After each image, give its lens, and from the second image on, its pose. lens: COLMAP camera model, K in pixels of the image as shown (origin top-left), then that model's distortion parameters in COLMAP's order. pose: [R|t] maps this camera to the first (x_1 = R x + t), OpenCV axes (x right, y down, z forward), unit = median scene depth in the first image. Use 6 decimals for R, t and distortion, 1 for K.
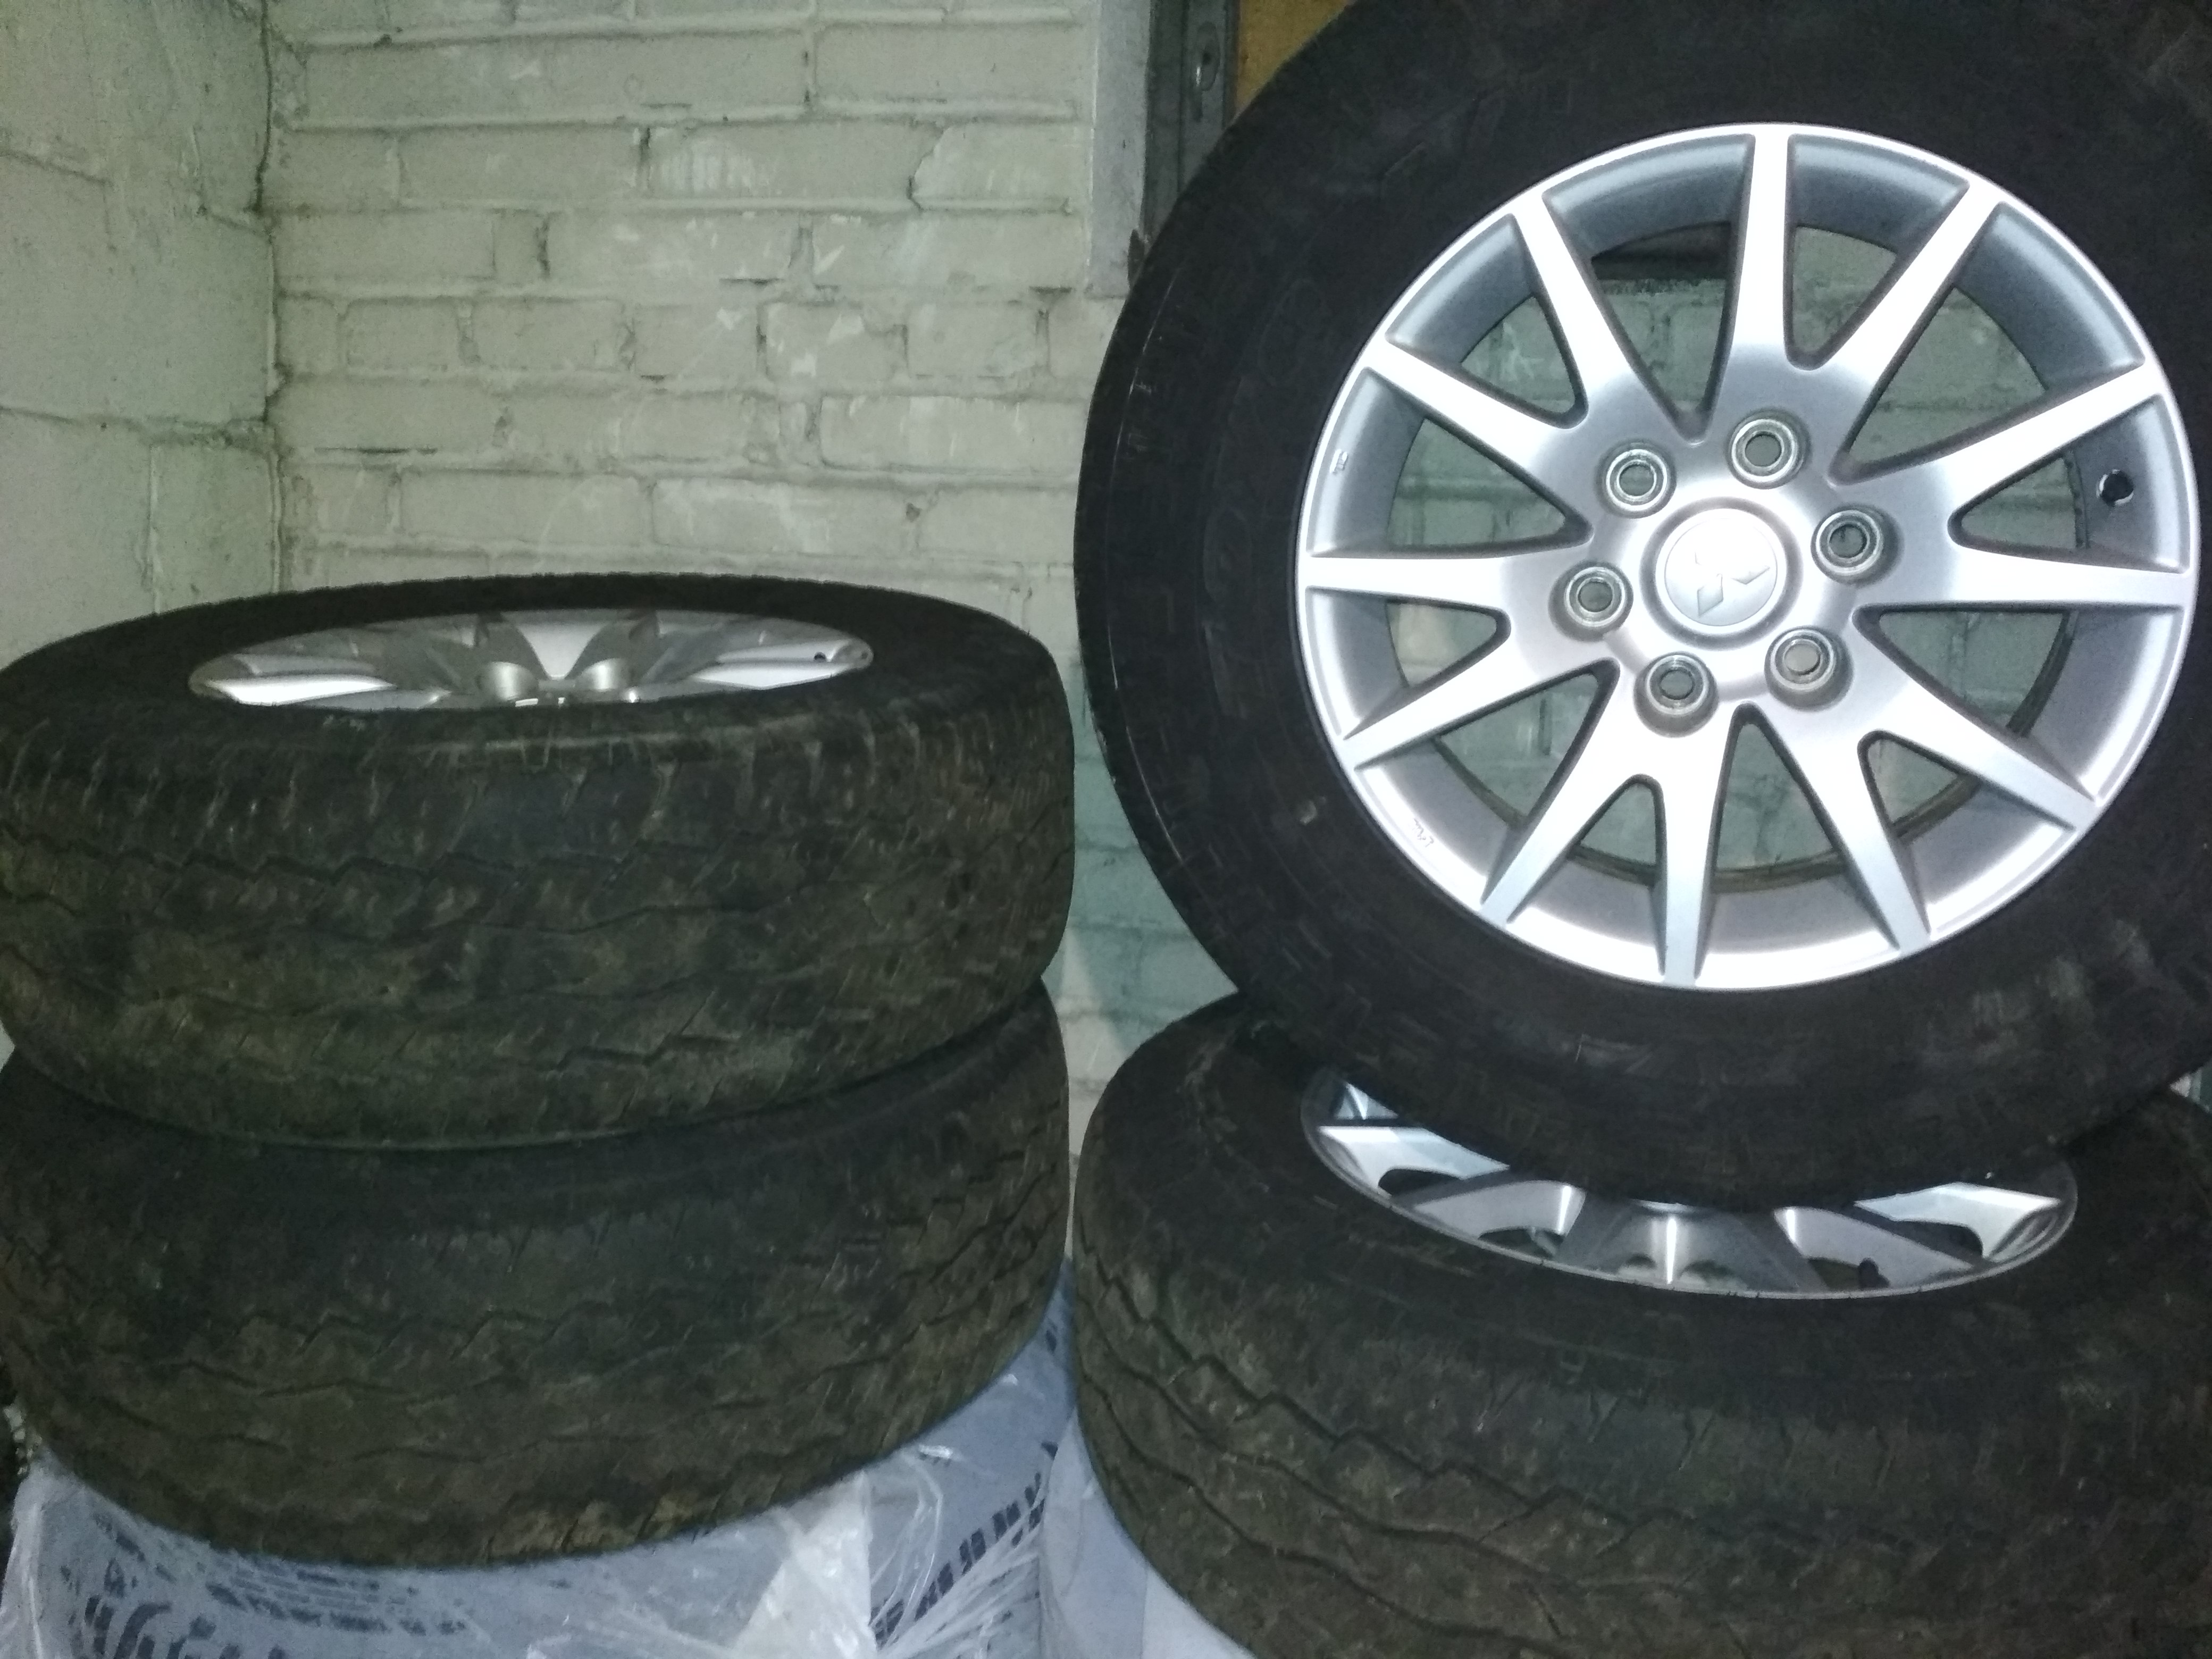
lens RADIAL K [[1914.0, 0, 1107.4], [0, 1914.0, 831.0], [0, 0, 1]] dist [0.037877, -0.020856]
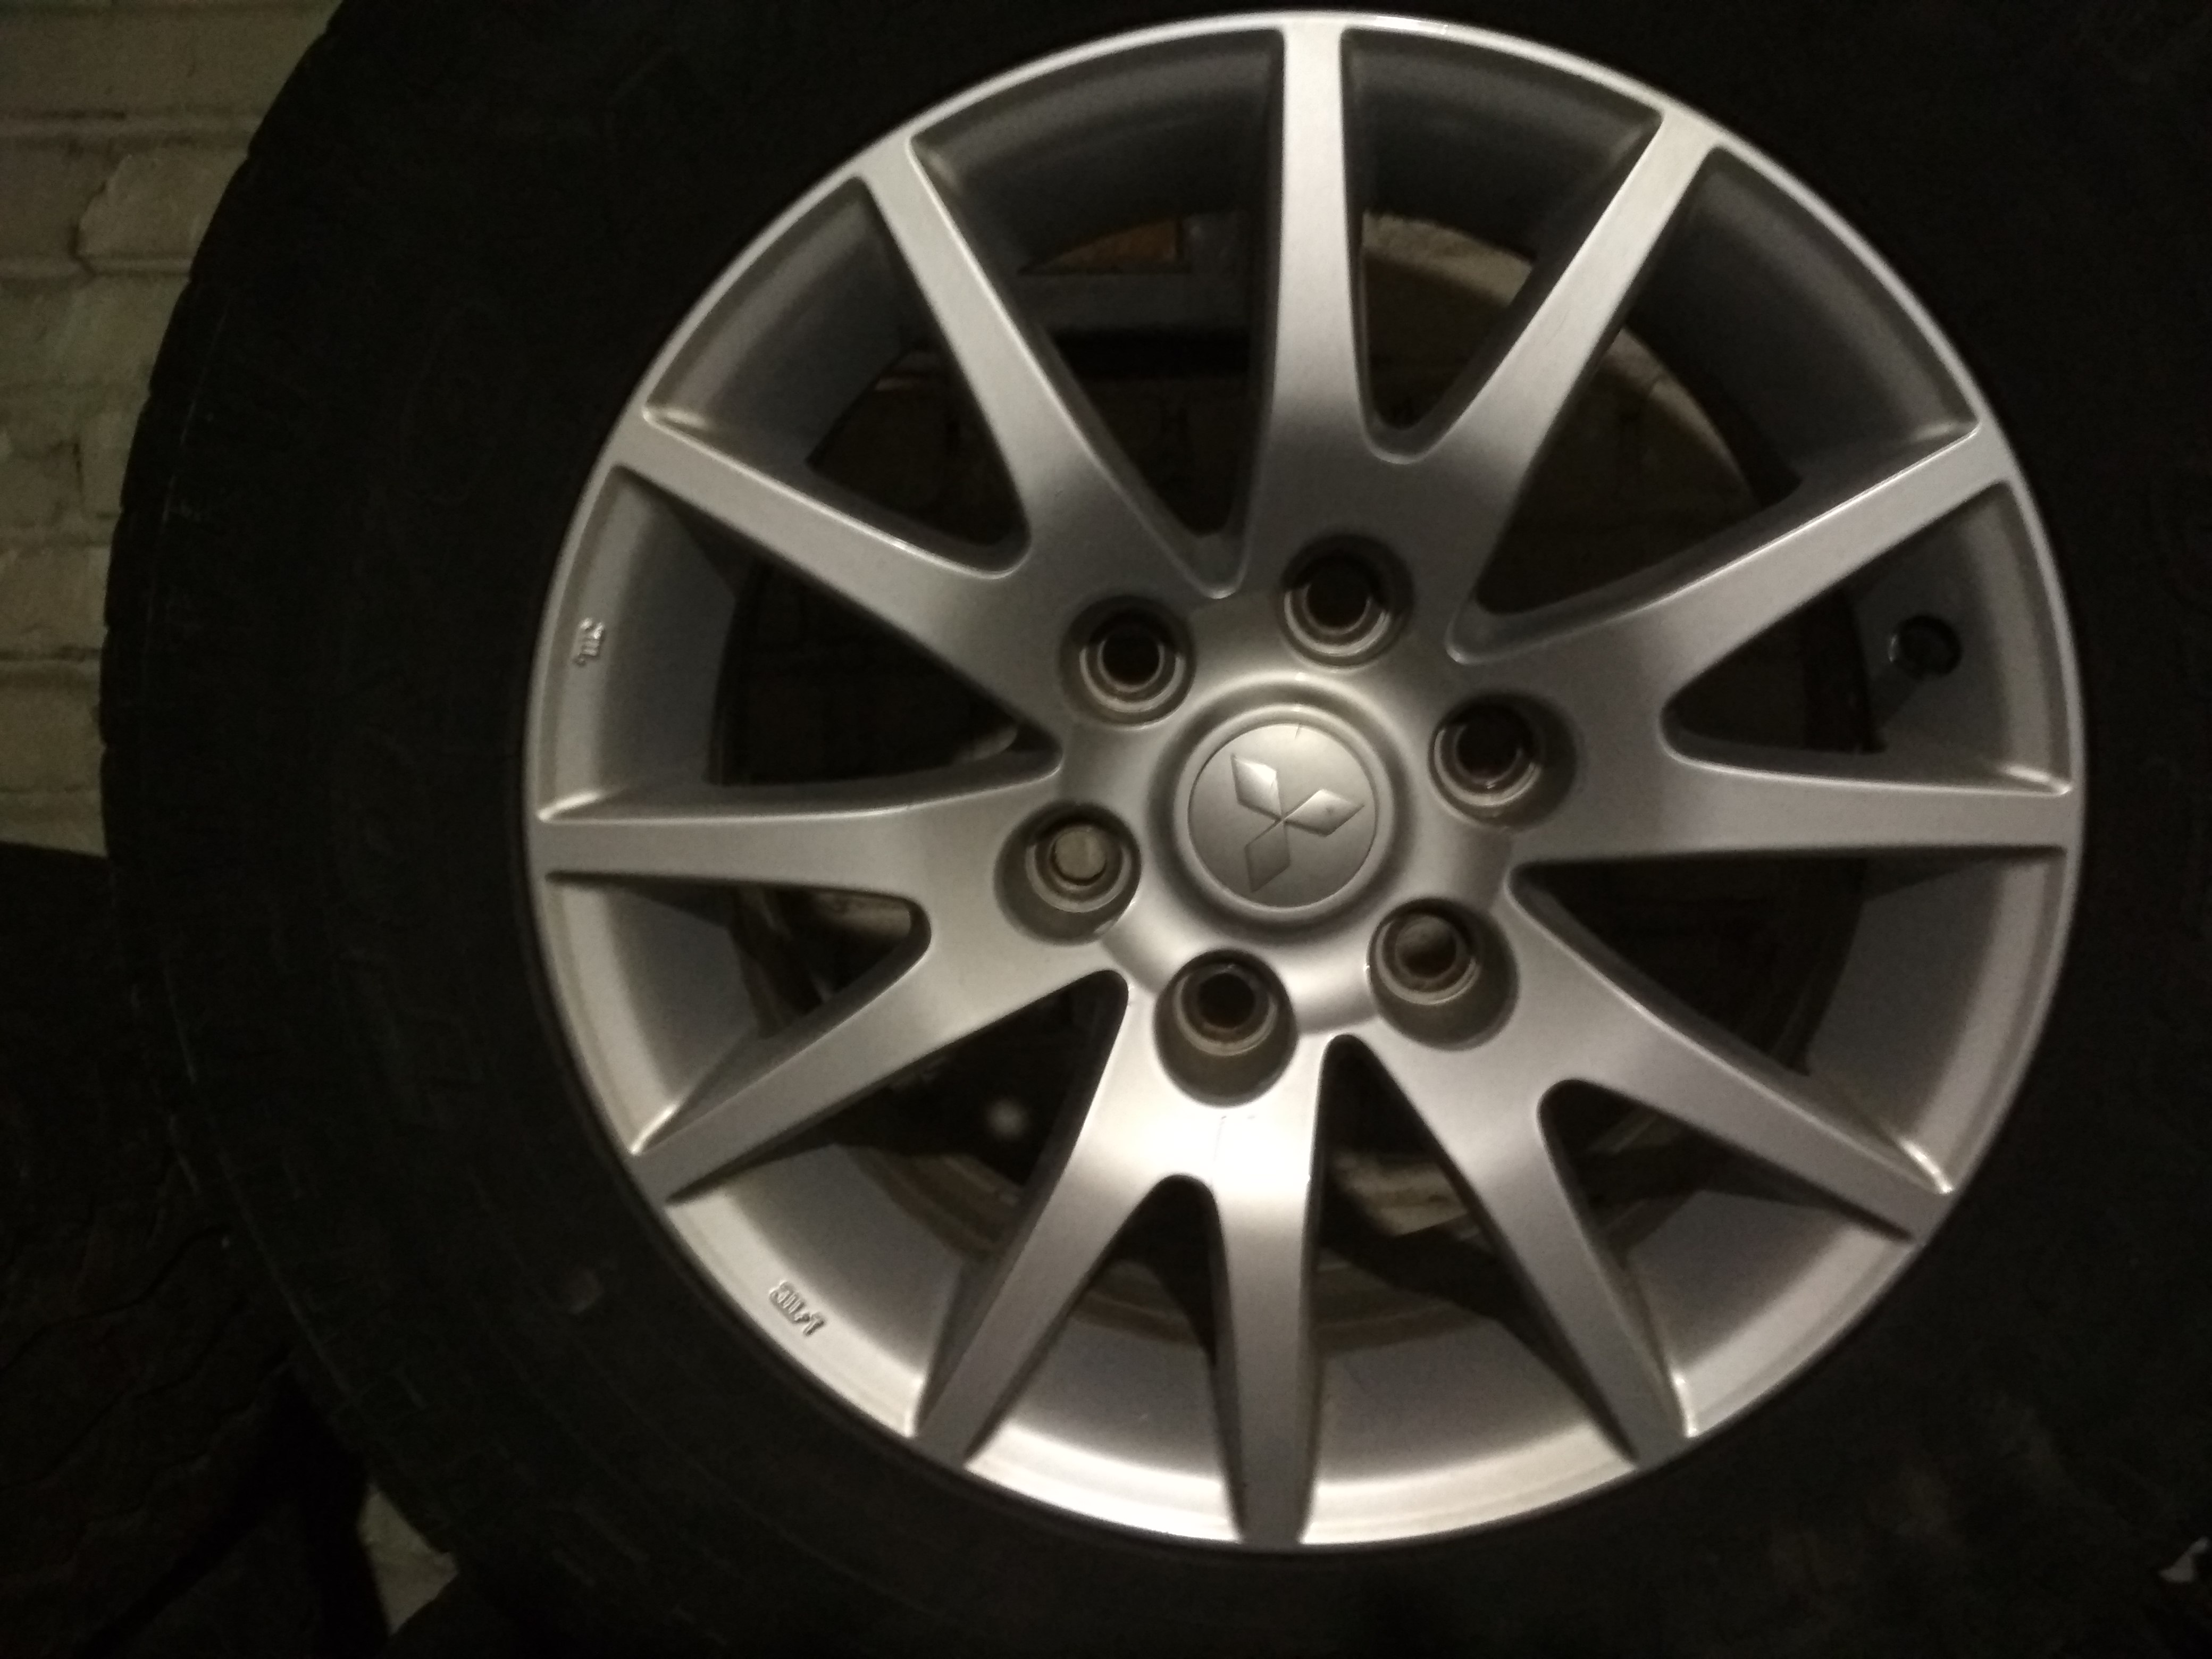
lens RADIAL K [[1914.0, 0, 1106.6], [0, 1914.0, 826.4], [0, 0, 1]] dist [0.037877, -0.020856]
pose [[0.973771, -0.058484, 0.219886, 0.141245], [0.075064, 0.994870, -0.067814, -0.094291], [-0.214792, 0.082541, 0.973166, 0.453278]]
